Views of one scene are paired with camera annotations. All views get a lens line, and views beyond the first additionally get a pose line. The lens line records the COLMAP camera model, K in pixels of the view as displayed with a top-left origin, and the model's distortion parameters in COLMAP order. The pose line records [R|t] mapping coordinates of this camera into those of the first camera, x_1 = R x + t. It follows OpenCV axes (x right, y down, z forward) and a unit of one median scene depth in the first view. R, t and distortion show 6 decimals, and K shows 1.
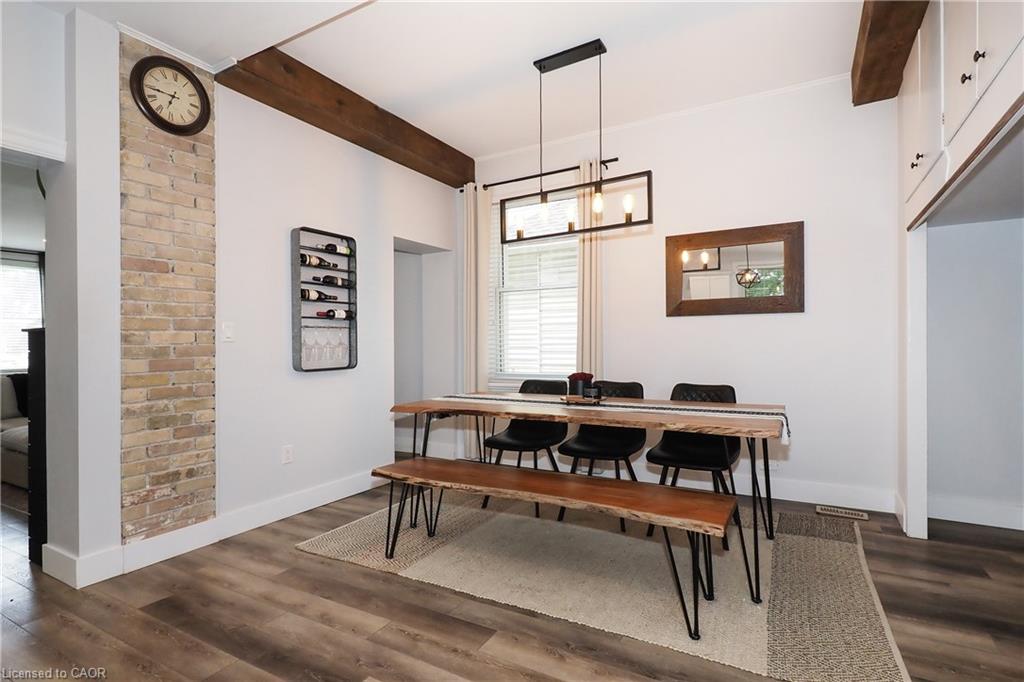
lens RADIAL K [[482.7, 0, 512.0], [0, 482.7, 341.0], [0, 0, 1]] dist [-0.002705, -0.000128]
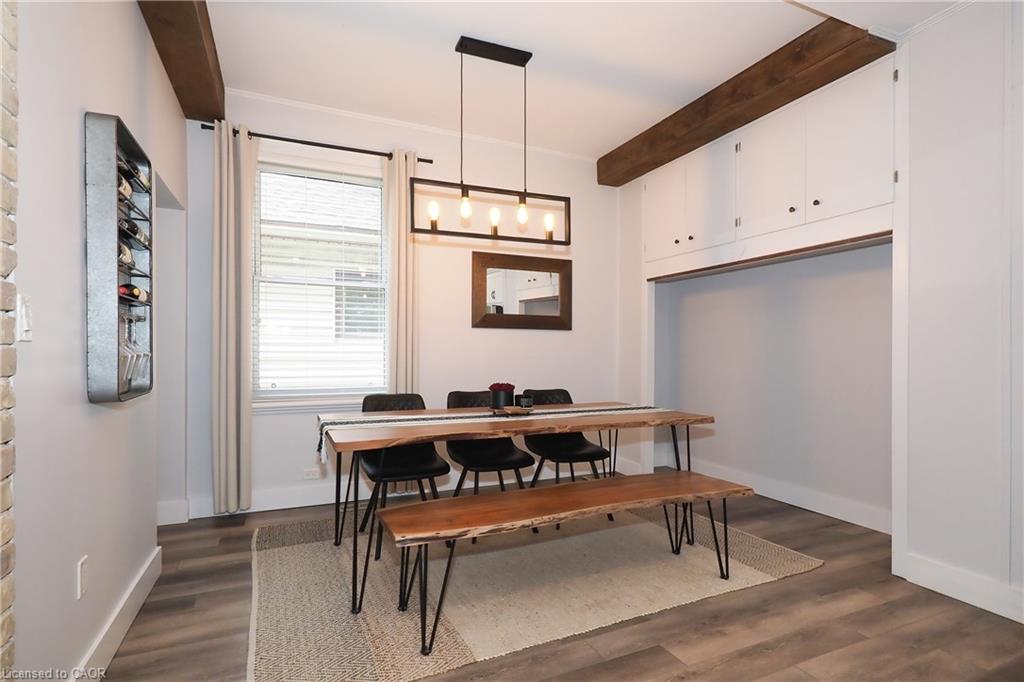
lens RADIAL K [[488.5, 0, 508.3], [0, 488.5, 349.1], [0, 0, 1]] dist [0.002641, 0.000076]
pose [[0.618323, 0.016411, 0.785753, -0.597295], [-0.014690, 0.999849, -0.009323, 0.005661], [-0.785787, -0.005778, 0.618470, 0.368032]]
